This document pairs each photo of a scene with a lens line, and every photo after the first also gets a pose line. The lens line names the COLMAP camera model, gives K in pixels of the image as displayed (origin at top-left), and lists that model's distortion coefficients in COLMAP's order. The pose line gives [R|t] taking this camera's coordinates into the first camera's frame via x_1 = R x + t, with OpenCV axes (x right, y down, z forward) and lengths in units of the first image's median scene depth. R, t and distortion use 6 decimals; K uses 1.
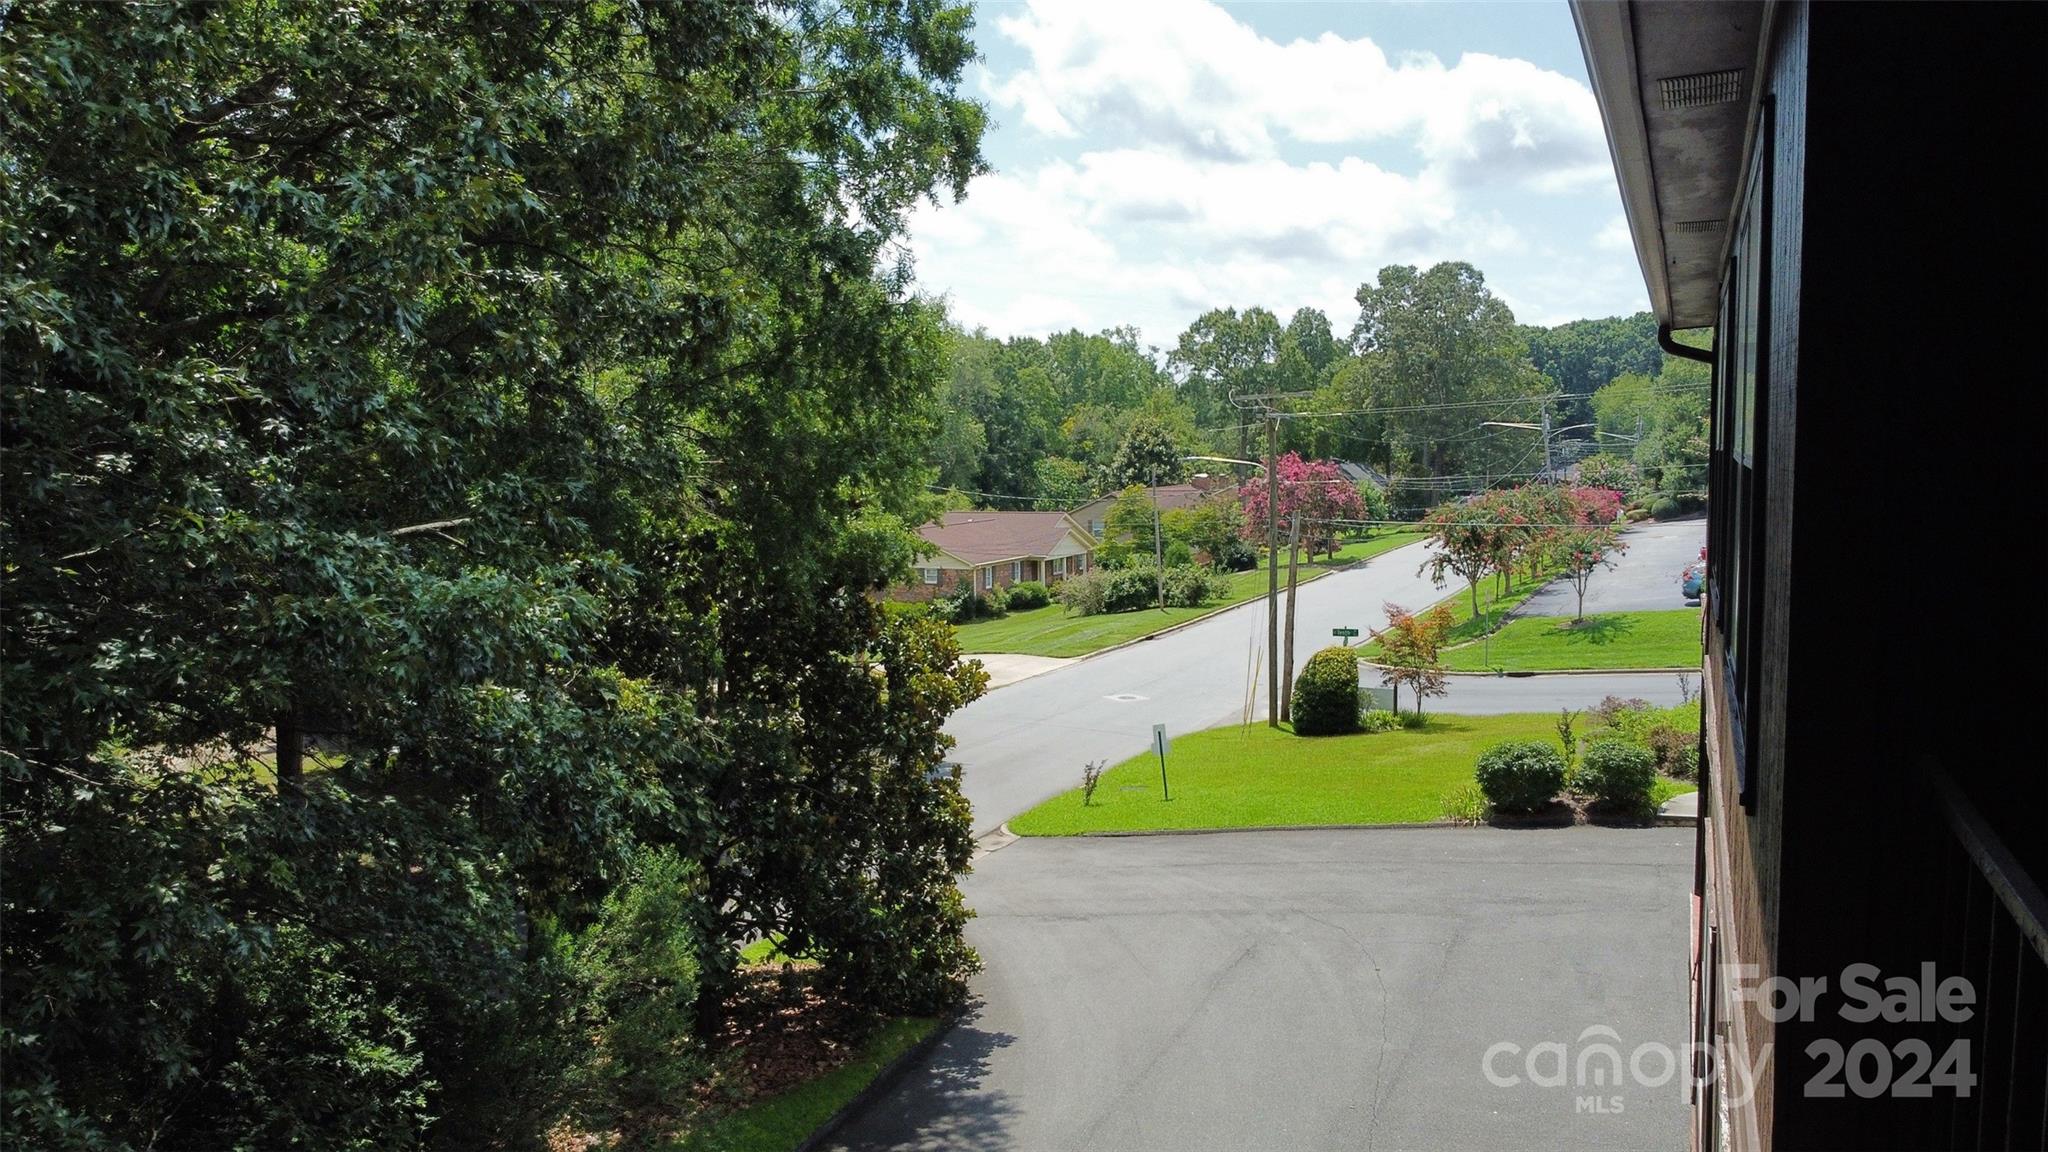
lens RADIAL K [[1523.4, 0, 1017.0], [0, 1523.4, 575.3], [0, 0, 1]] dist [-0.027204, -0.000218]
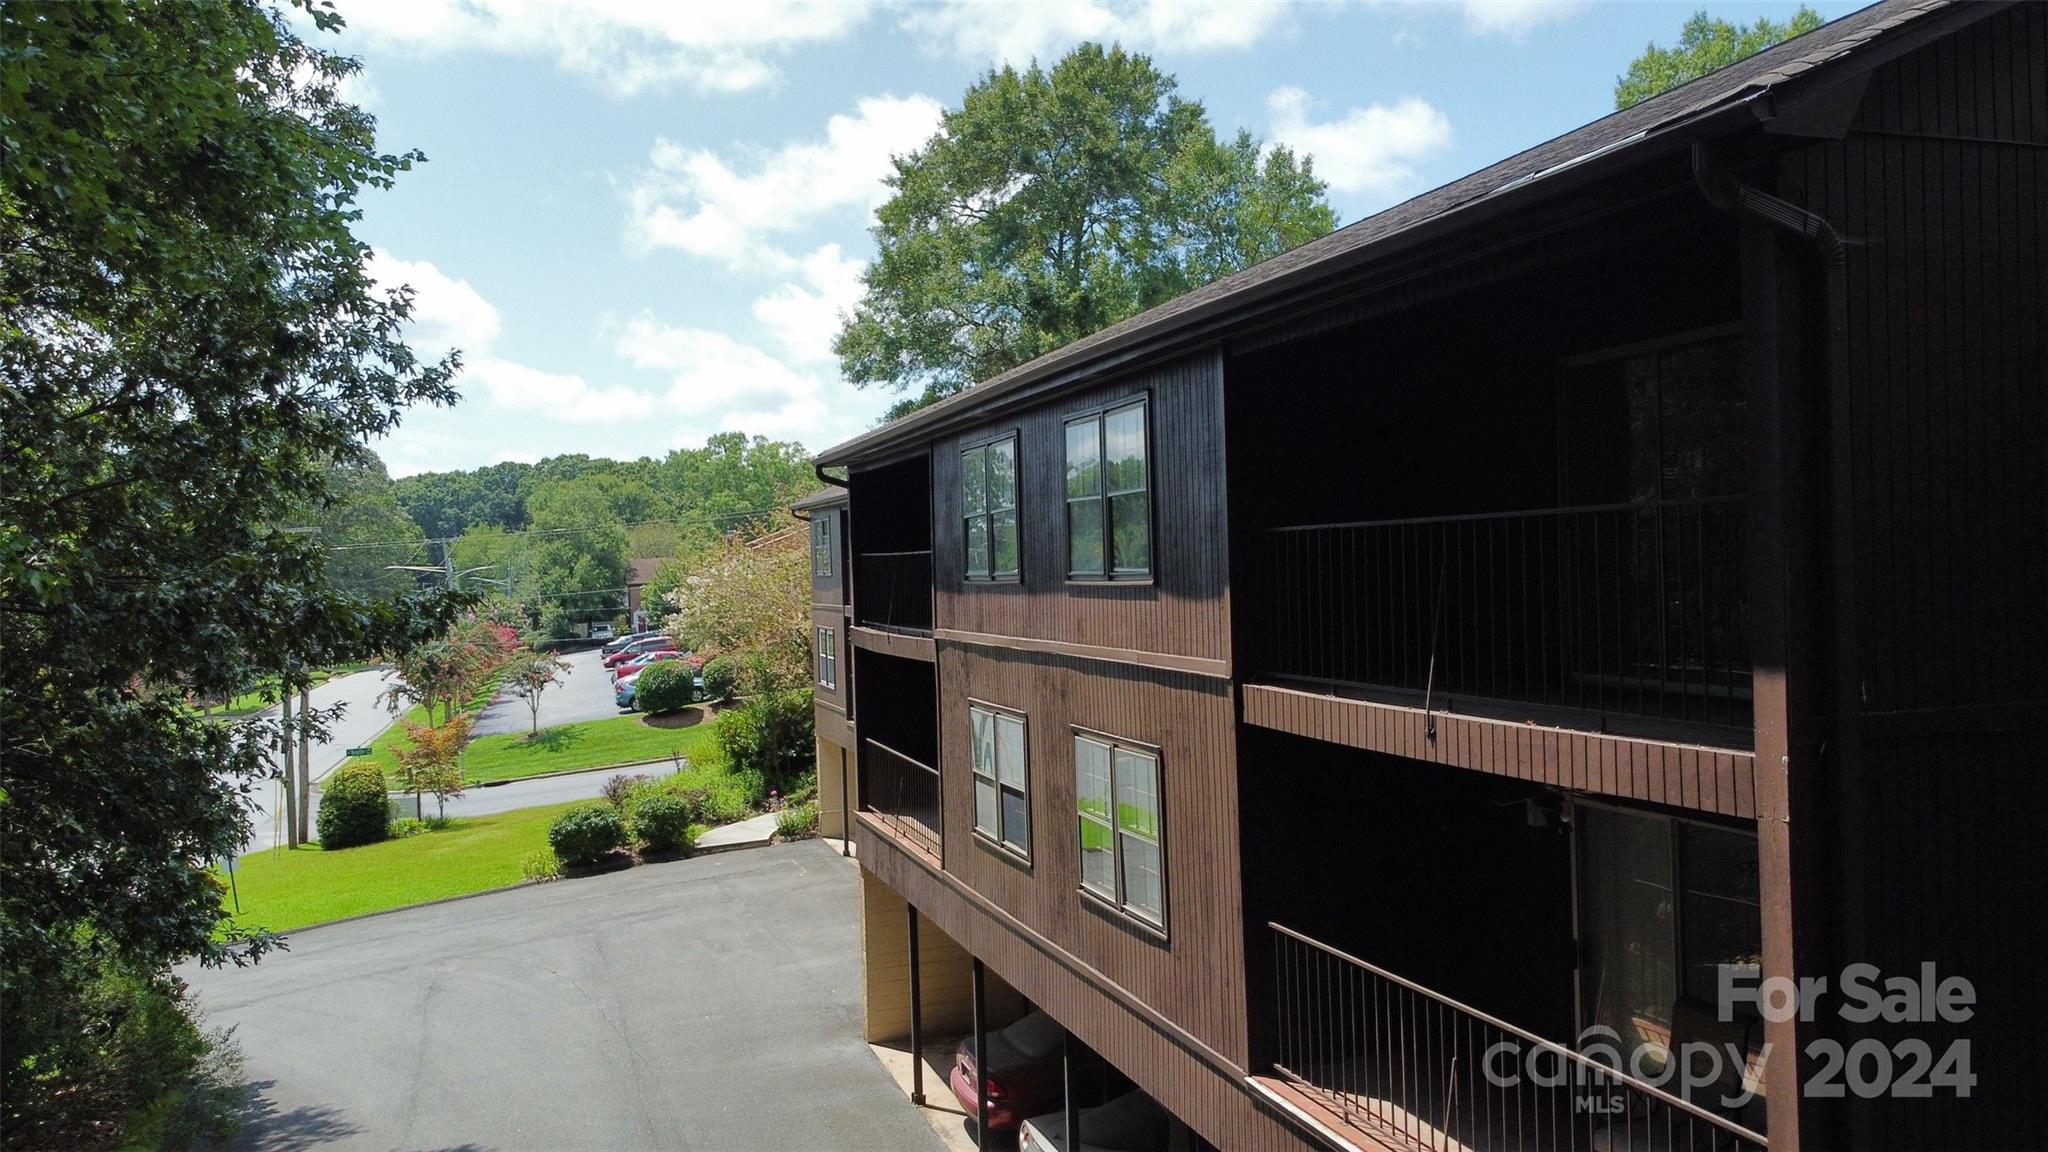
lens RADIAL K [[1523.4, 0, 1023.9], [0, 1523.4, 574.2], [0, 0, 1]] dist [-0.027204, -0.000218]
pose [[0.737462, -0.013823, 0.675248, -0.122329], [0.081999, 0.994227, -0.069201, 0.020193], [-0.670393, 0.106403, 0.734338, -0.081460]]
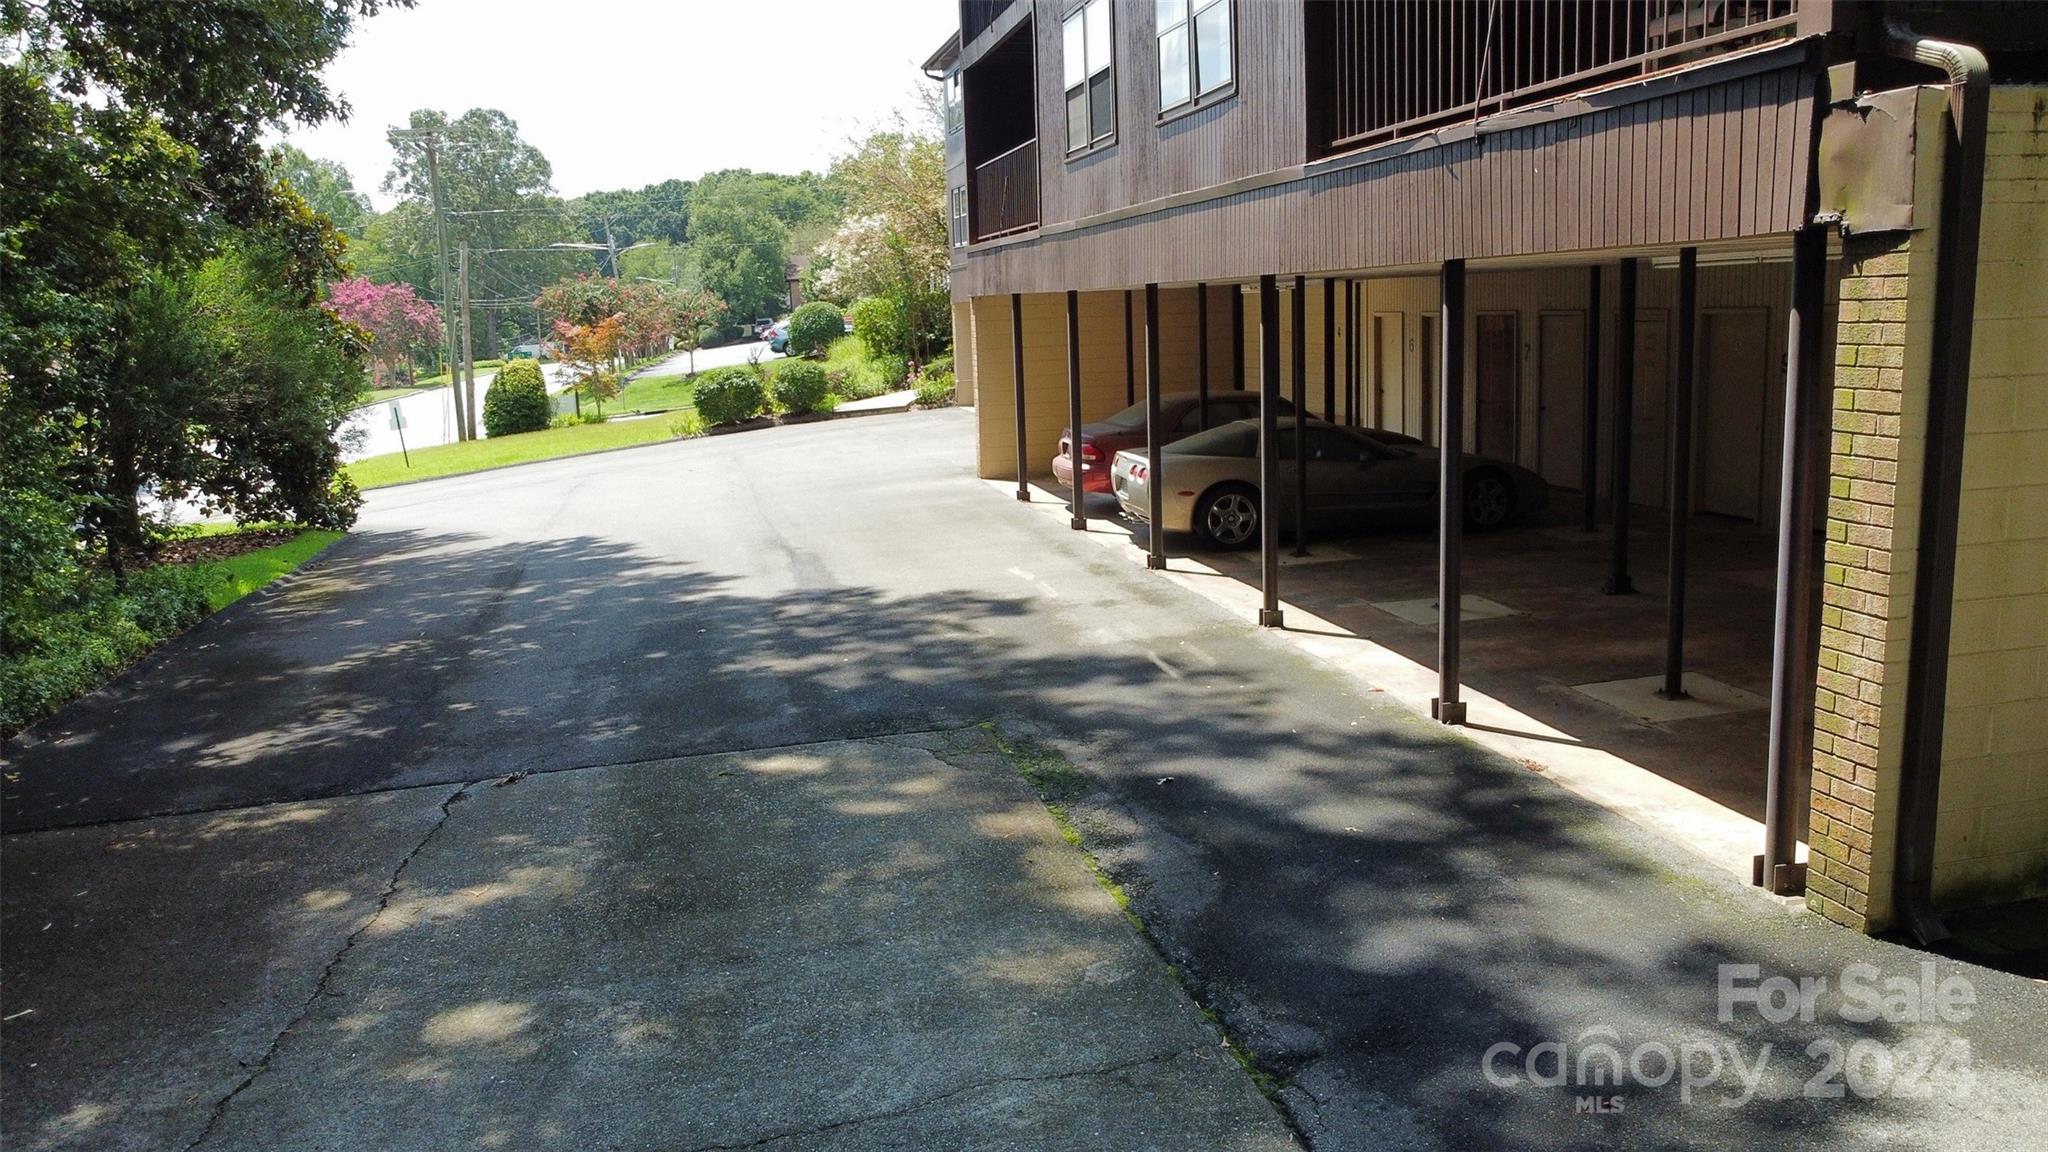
lens RADIAL K [[1523.4, 0, 1020.9], [0, 1523.4, 576.5], [0, 0, 1]] dist [-0.027204, -0.000218]
pose [[0.807515, -0.114354, 0.578656, -0.114549], [0.074732, 0.992956, 0.091939, 0.097180], [-0.585094, -0.030998, 0.810373, -0.084222]]
